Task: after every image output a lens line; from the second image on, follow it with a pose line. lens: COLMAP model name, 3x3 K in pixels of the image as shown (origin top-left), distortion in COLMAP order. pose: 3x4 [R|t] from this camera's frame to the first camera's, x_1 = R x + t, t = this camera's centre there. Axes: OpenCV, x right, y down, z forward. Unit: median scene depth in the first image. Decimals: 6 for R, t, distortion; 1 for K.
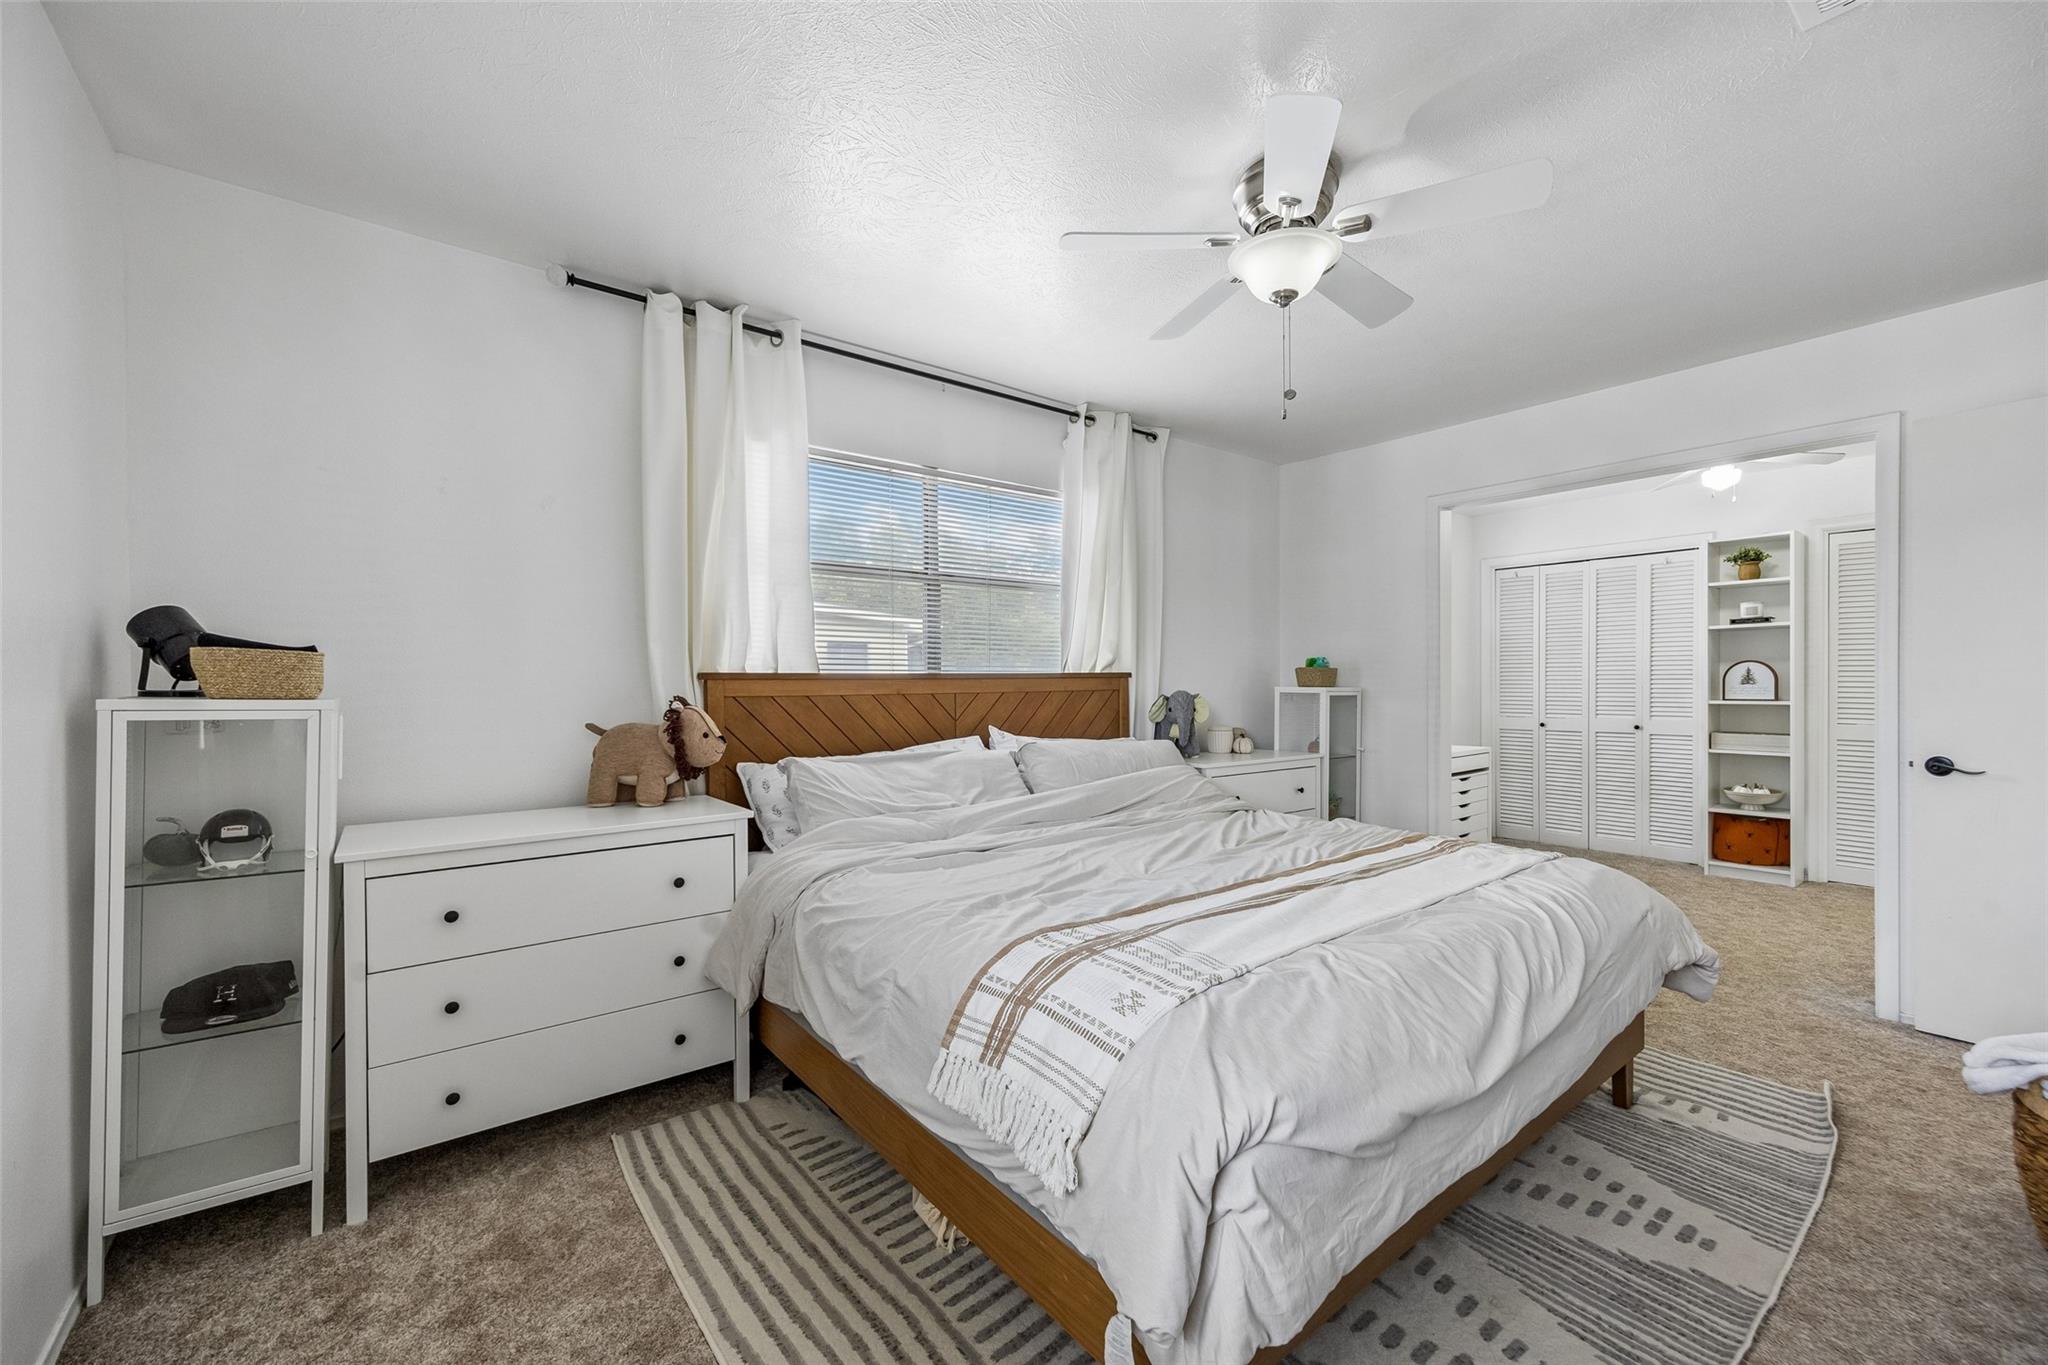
lens RADIAL K [[805.1, 0, 1013.1], [0, 805.1, 691.0], [0, 0, 1]] dist [-0.002239, 0.000482]
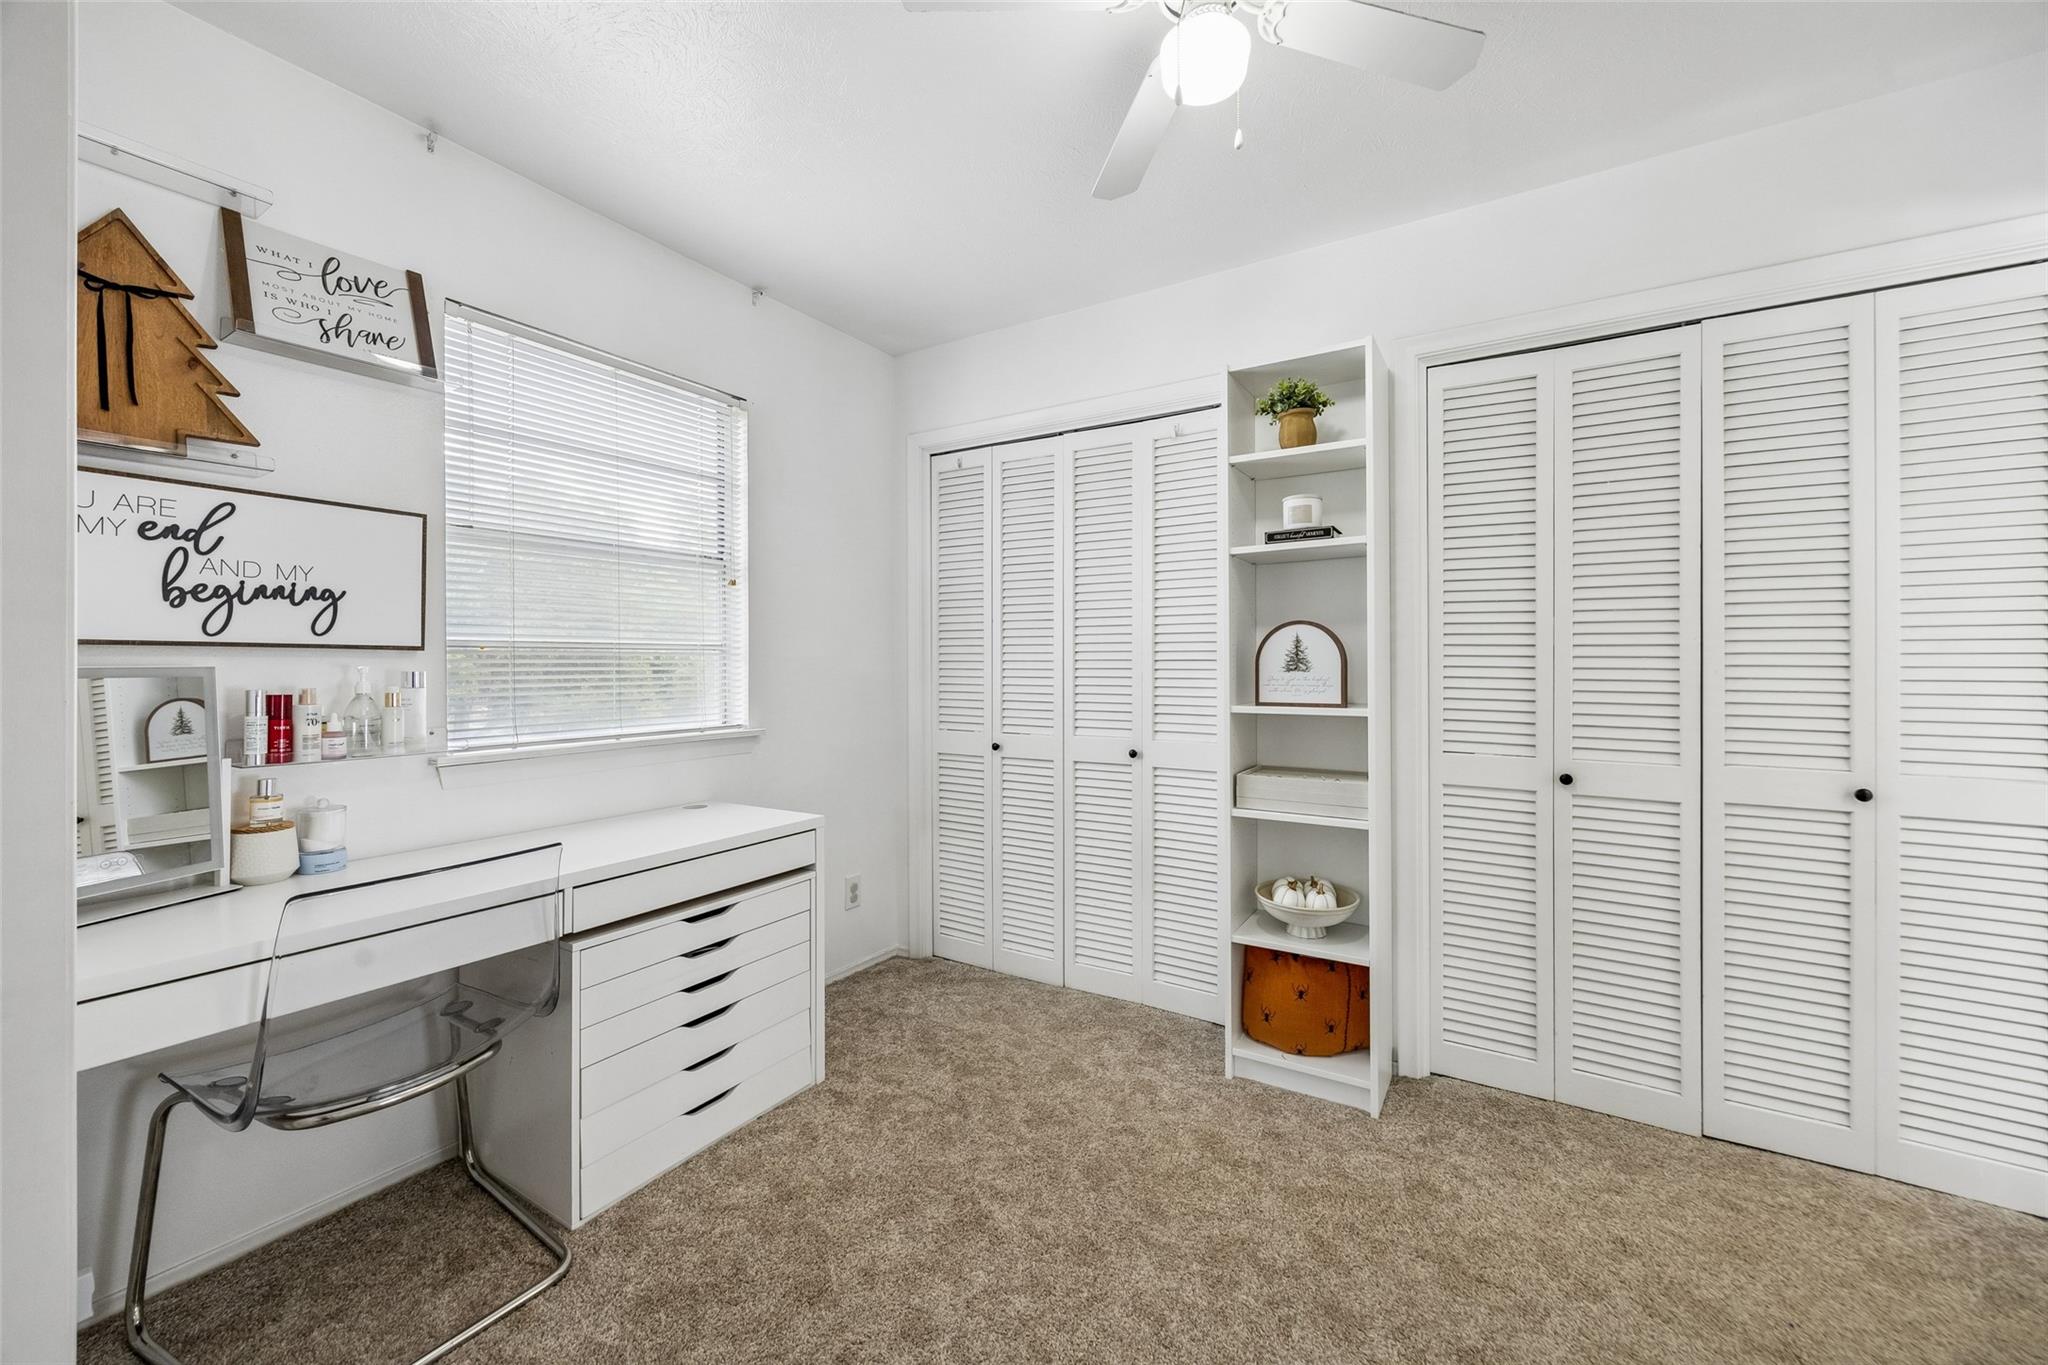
lens RADIAL K [[805.1, 0, 1016.2], [0, 805.1, 666.0], [0, 0, 1]] dist [-0.002239, 0.000482]
pose [[0.936826, 0.001747, 0.349791, 0.602448], [0.001431, 0.999960, -0.008827, -0.007595], [-0.349793, 0.008770, 0.936786, 0.623364]]
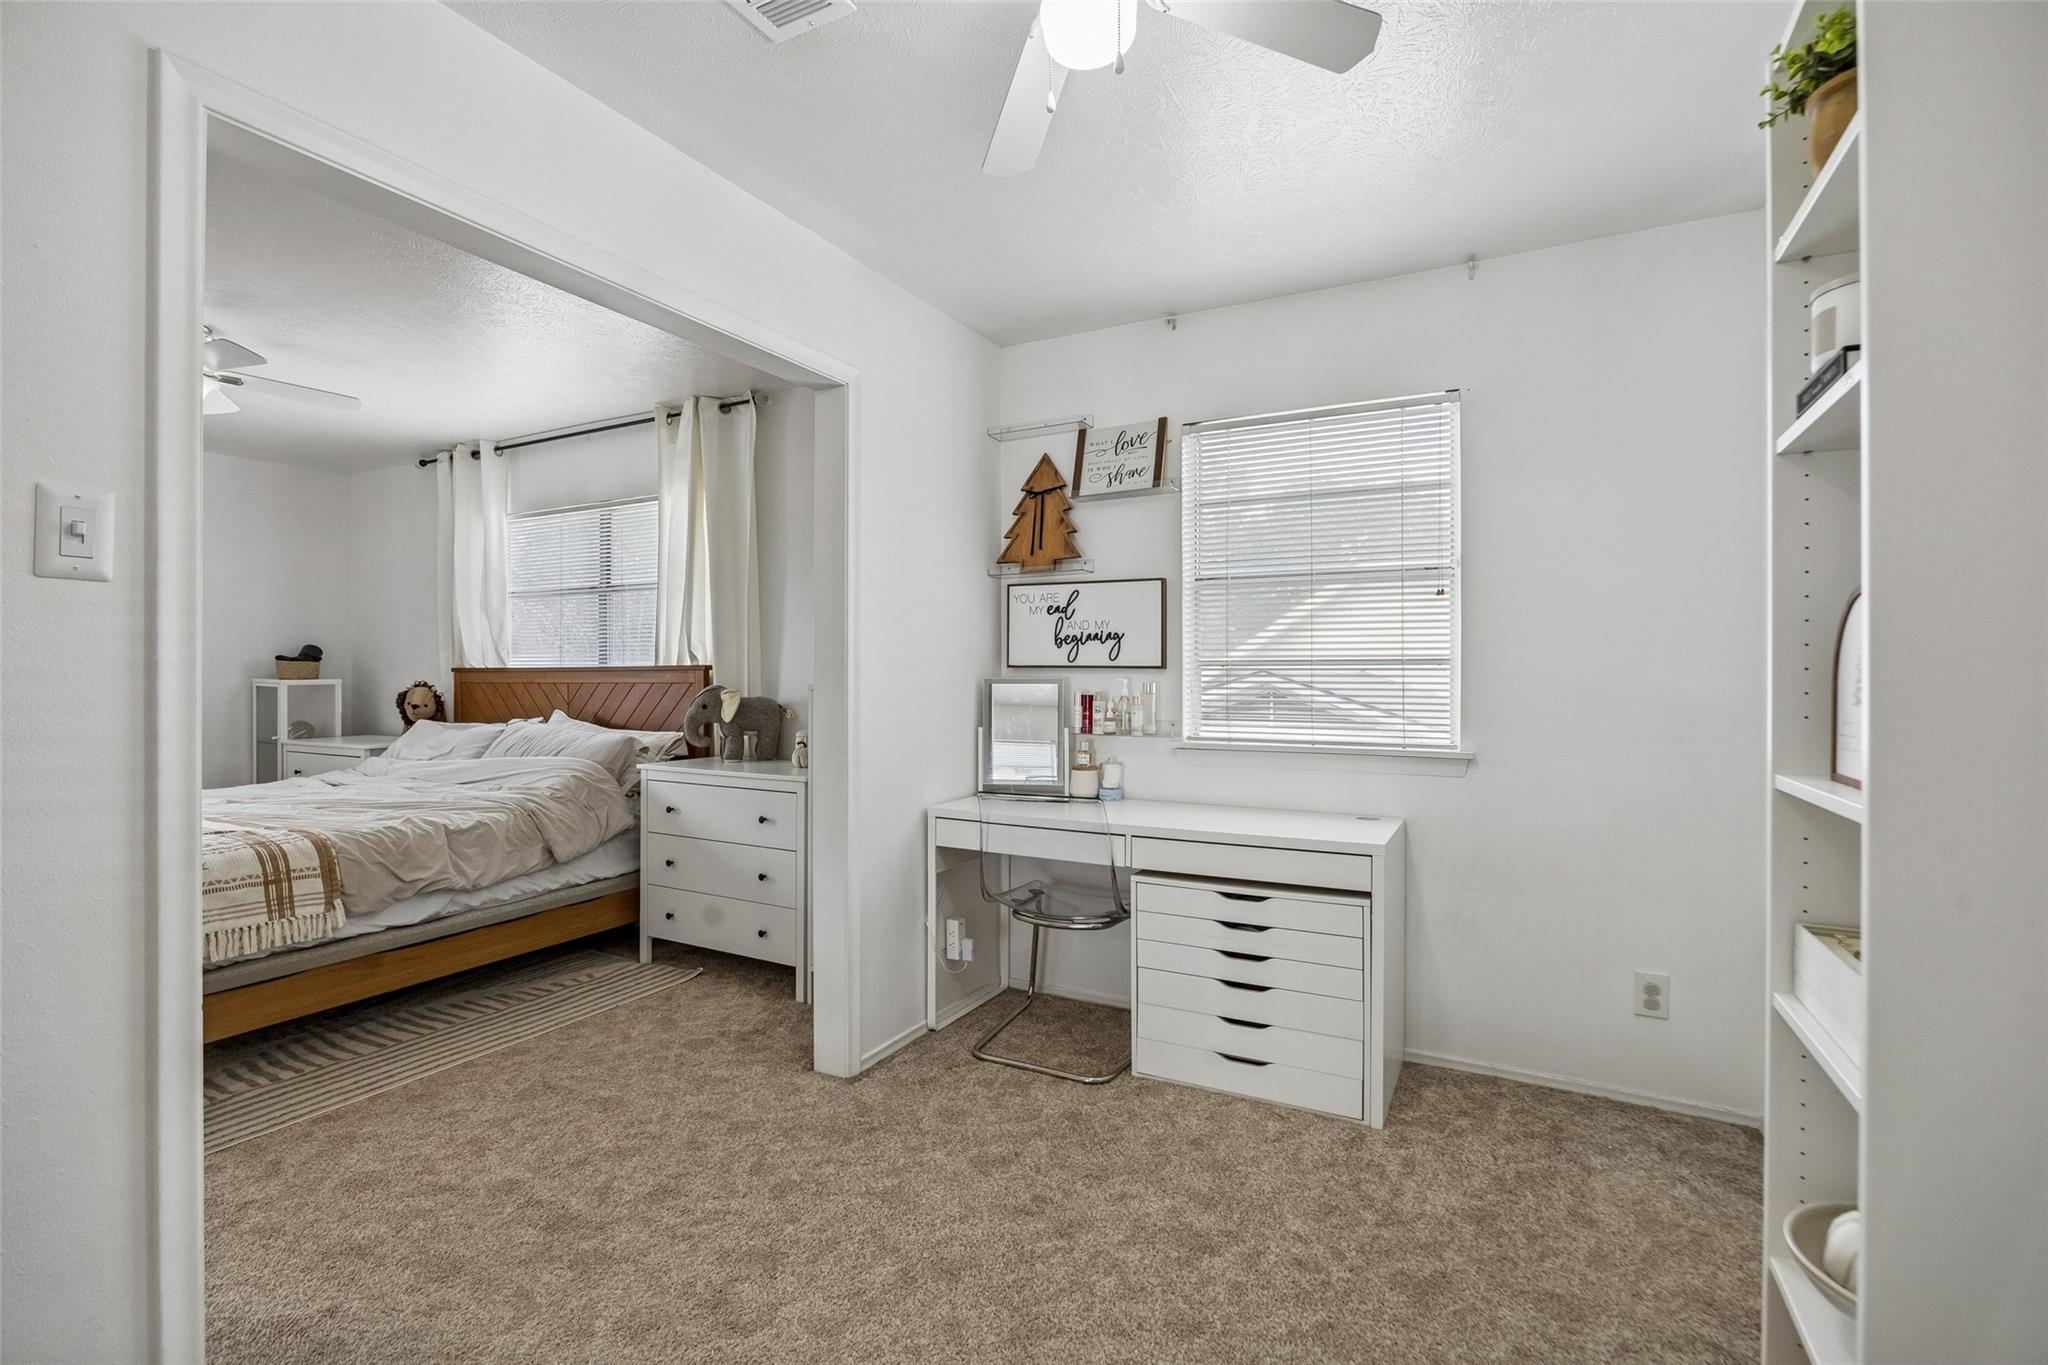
lens RADIAL K [[892.2, 0, 1024.1], [0, 892.2, 682.8], [0, 0, 1]] dist [-0.002339, -0.001292]
pose [[0.418221, 0.013971, -0.908238, 1.018698], [-0.012635, 0.999874, 0.009563, -0.013667], [0.908257, 0.007477, 0.418345, 0.726974]]
